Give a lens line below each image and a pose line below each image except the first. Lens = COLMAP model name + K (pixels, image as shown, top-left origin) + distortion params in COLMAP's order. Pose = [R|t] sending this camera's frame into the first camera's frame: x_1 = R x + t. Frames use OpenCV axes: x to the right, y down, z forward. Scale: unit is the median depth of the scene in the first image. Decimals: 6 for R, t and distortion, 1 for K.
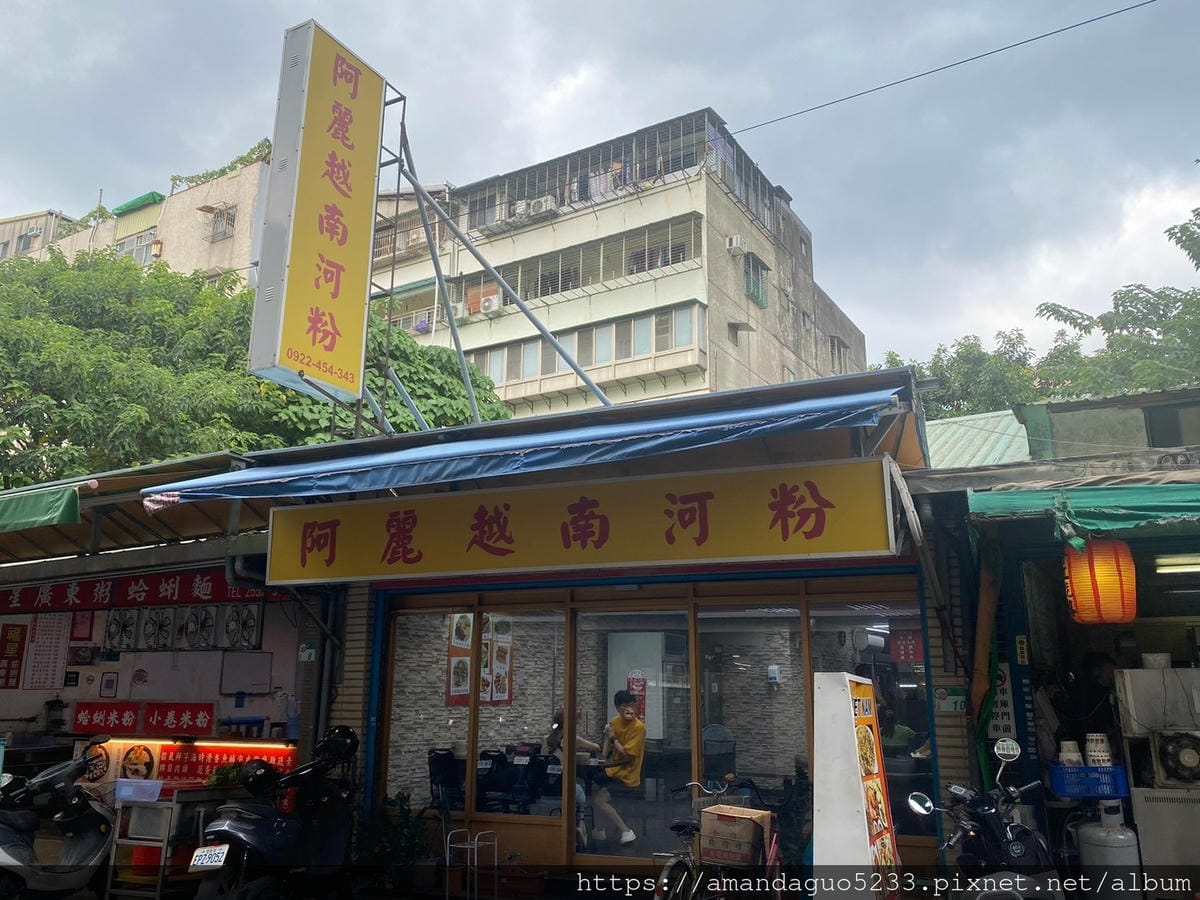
lens RADIAL K [[952.1, 0, 526.7], [0, 952.1, 520.6], [0, 0, 1]] dist [0.056144, -0.063948]
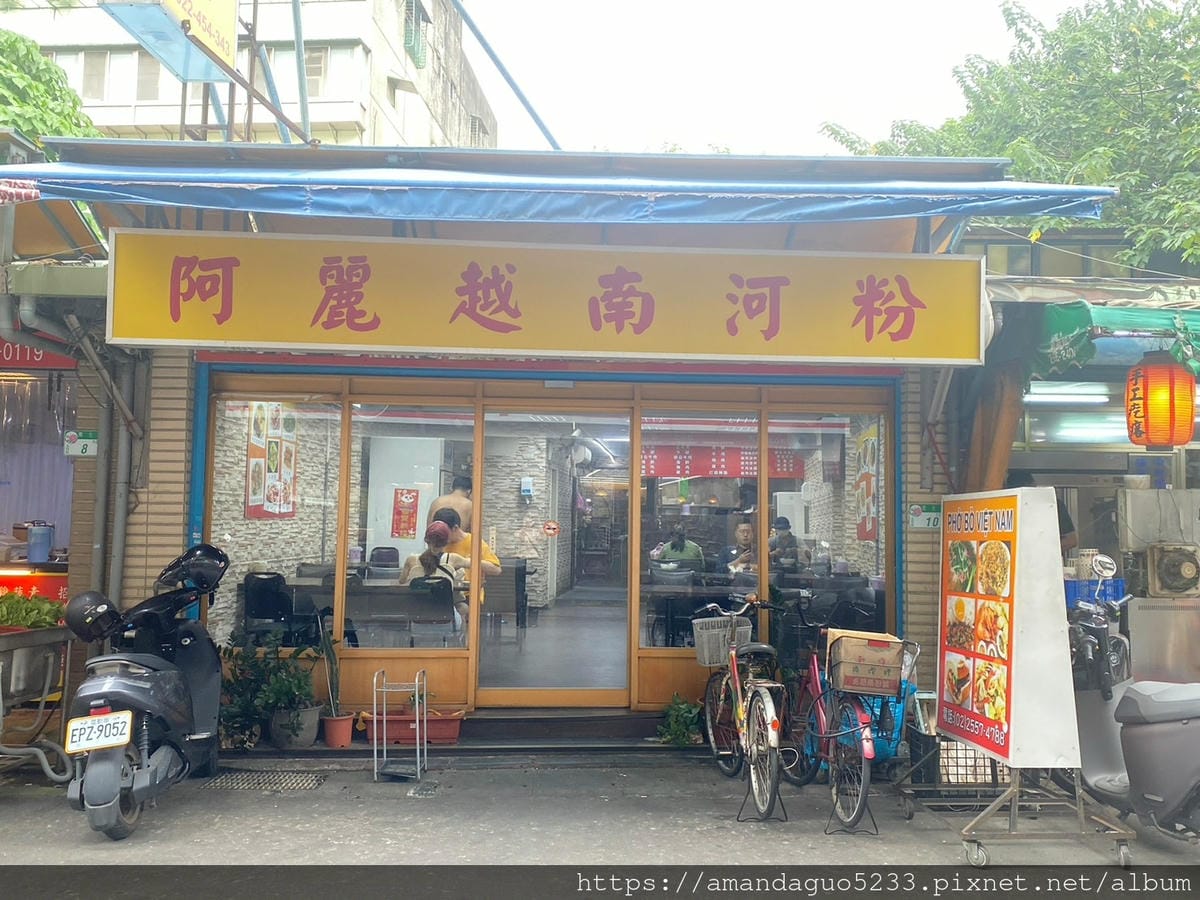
lens RADIAL K [[1031.0, 0, 597.7], [0, 1031.0, 517.9], [0, 0, 1]] dist [0.121729, -0.171517]
pose [[0.893508, 0.006868, 0.448995, -0.333502], [-0.091984, 0.981480, 0.168038, 0.036222], [-0.439526, -0.191443, 0.877591, 0.191624]]
